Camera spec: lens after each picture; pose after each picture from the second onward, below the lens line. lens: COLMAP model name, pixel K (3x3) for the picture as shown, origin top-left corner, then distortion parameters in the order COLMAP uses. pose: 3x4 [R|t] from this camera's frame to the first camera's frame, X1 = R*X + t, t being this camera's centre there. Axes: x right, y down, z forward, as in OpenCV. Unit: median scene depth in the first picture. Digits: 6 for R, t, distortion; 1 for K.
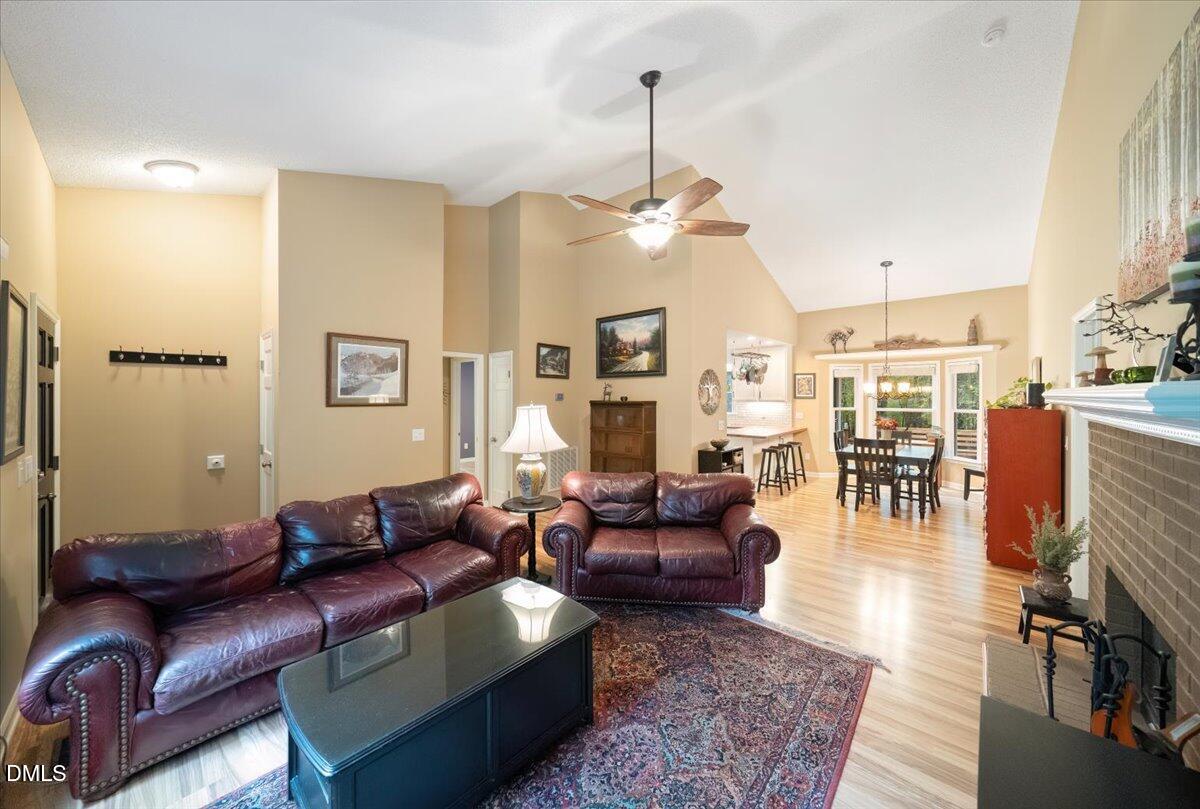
lens RADIAL K [[415.4, 0, 601.2], [0, 415.4, 394.5], [0, 0, 1]] dist [-0.011659, 0.000061]
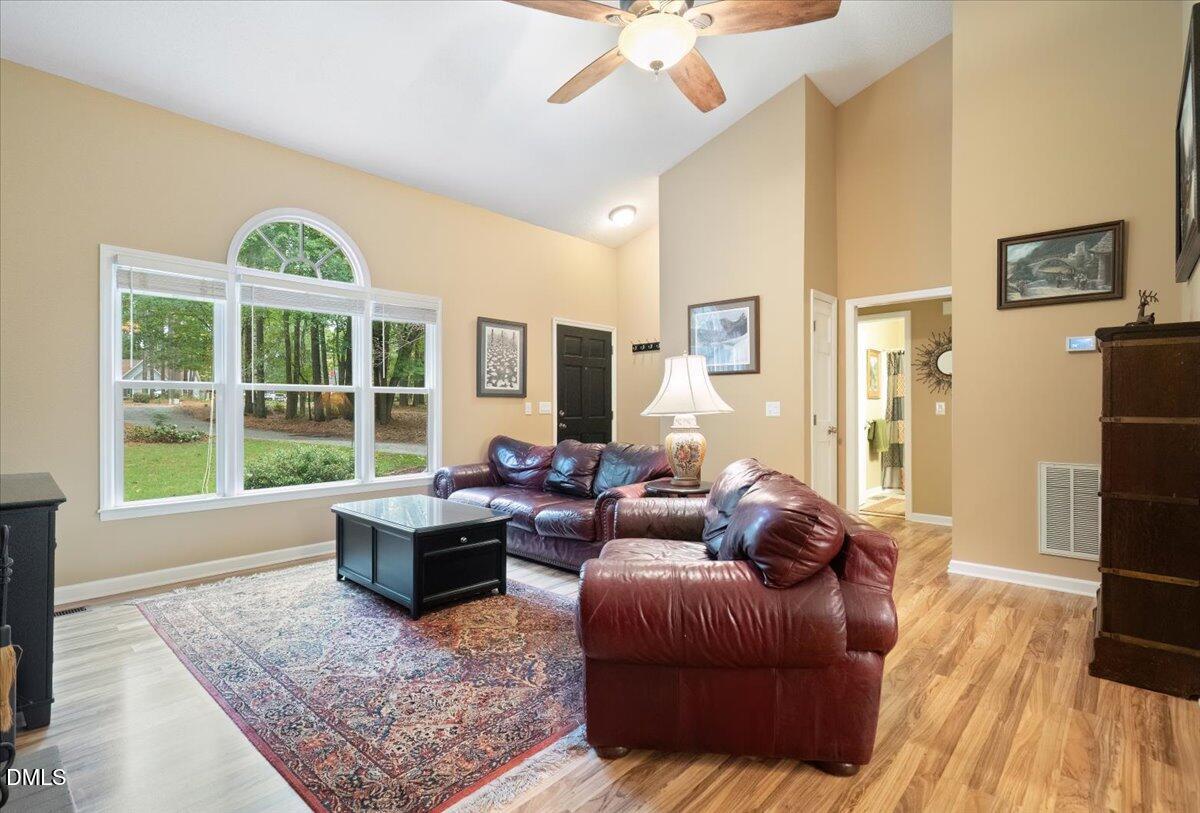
lens RADIAL K [[572.0, 0, 600.0], [0, 572.0, 406.5], [0, 0, 1]] dist [0.003585, 0.000769]
pose [[-0.017946, -0.000650, -0.999839, 1.161354], [0.006235, 0.999980, -0.000762, 0.155125], [0.999820, -0.006248, -0.017942, 1.156309]]
